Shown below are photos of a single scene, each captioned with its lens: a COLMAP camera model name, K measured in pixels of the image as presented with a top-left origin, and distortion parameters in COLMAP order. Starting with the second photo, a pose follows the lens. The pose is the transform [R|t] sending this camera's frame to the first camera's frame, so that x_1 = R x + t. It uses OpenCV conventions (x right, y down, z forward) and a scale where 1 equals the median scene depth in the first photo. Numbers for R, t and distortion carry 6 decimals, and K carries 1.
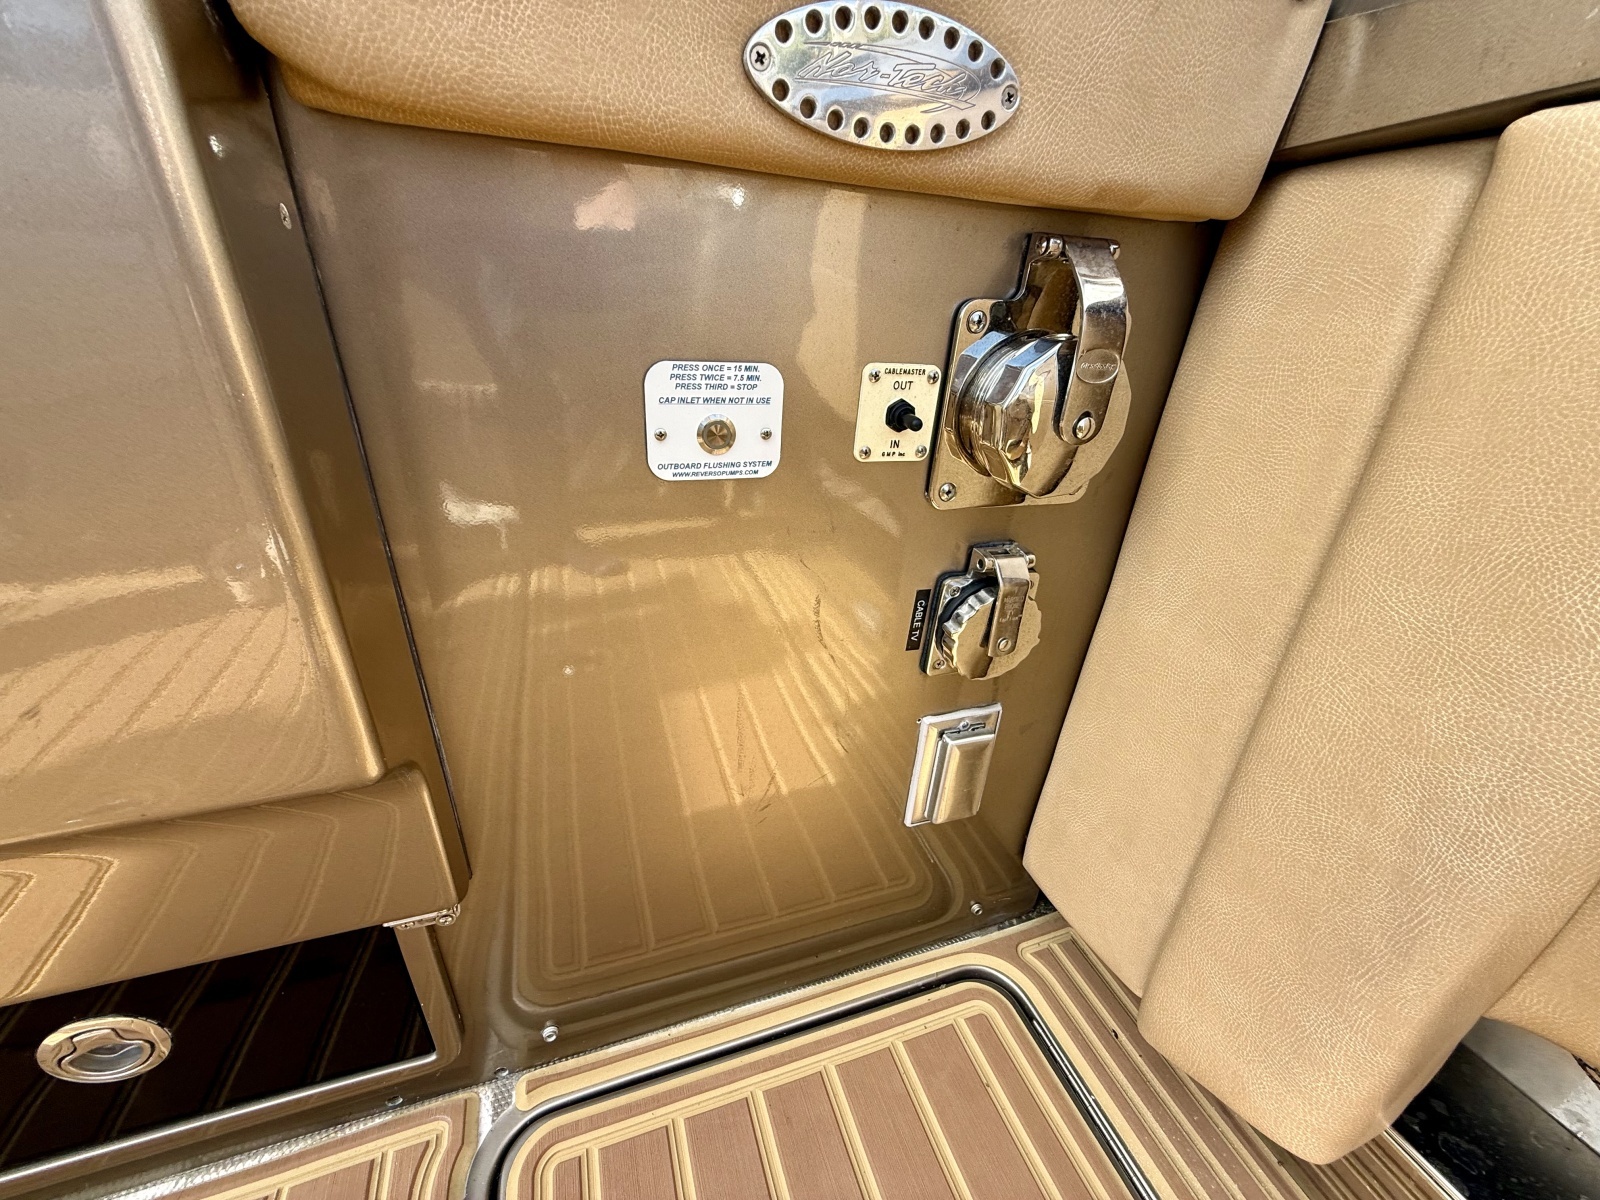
lens RADIAL K [[626.3, 0, 800.1], [0, 626.3, 594.2], [0, 0, 1]] dist [0.000020, -0.000869]
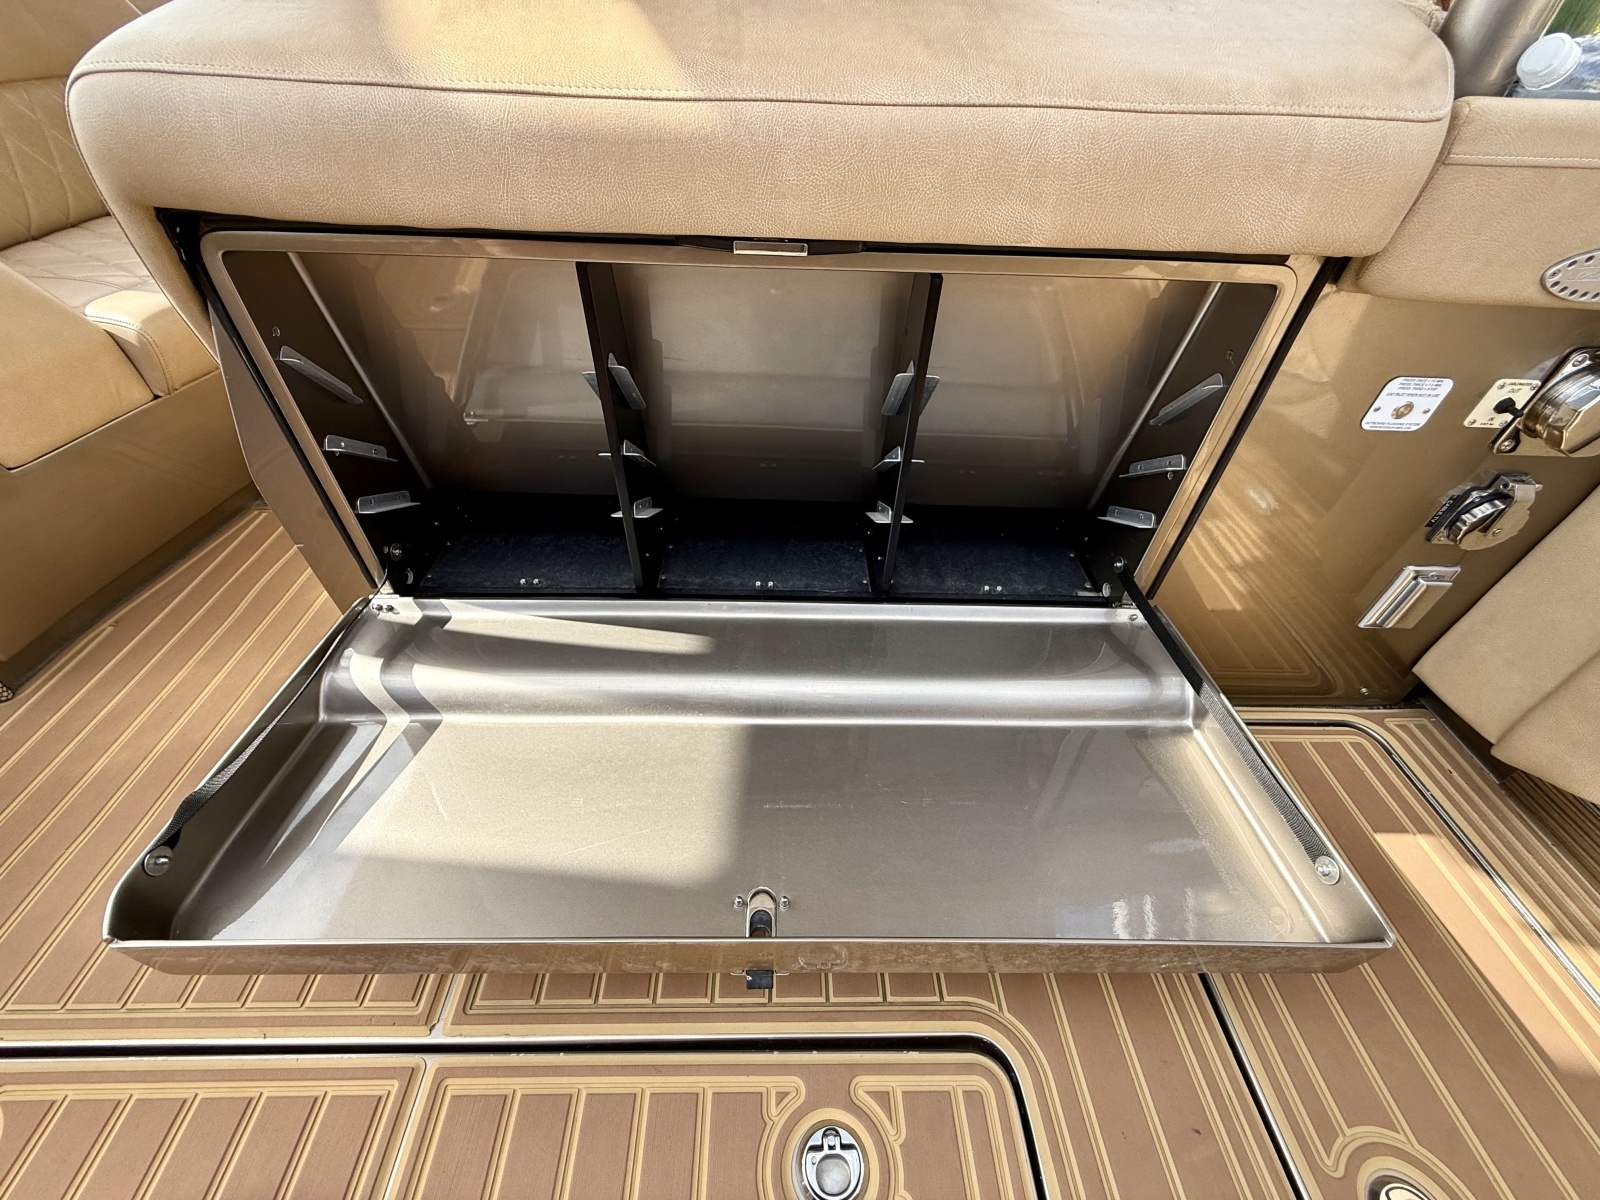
lens RADIAL K [[626.3, 0, 792.0], [0, 626.3, 596.1], [0, 0, 1]] dist [0.000020, -0.000869]
pose [[0.948905, 0.185377, -0.255374, -1.037529], [-0.118046, 0.959031, 0.257535, 0.031669], [0.292652, -0.214230, 0.931912, -1.226221]]
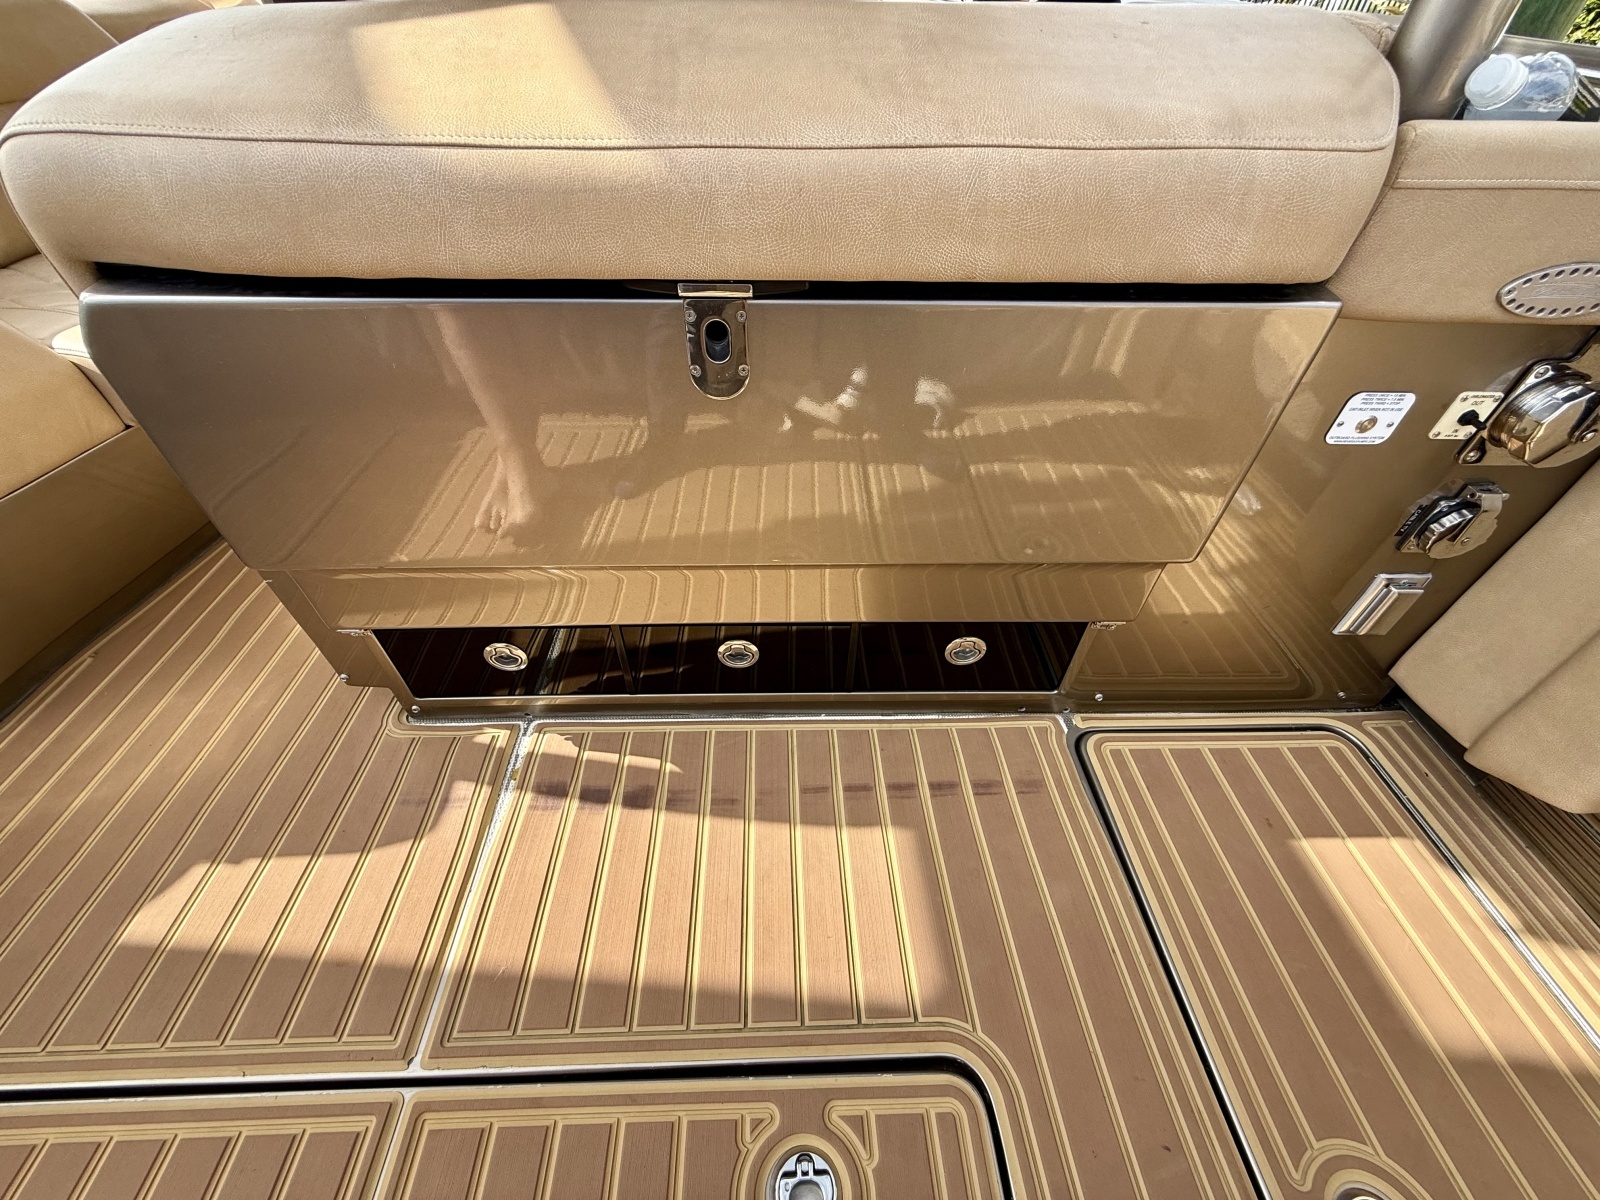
lens RADIAL K [[626.3, 0, 792.6], [0, 626.3, 596.0], [0, 0, 1]] dist [0.000020, -0.000869]
pose [[0.952994, 0.166935, -0.252855, -0.973194], [-0.096567, 0.958356, 0.268754, -0.060146], [0.287189, -0.231703, 0.929428, -1.183210]]
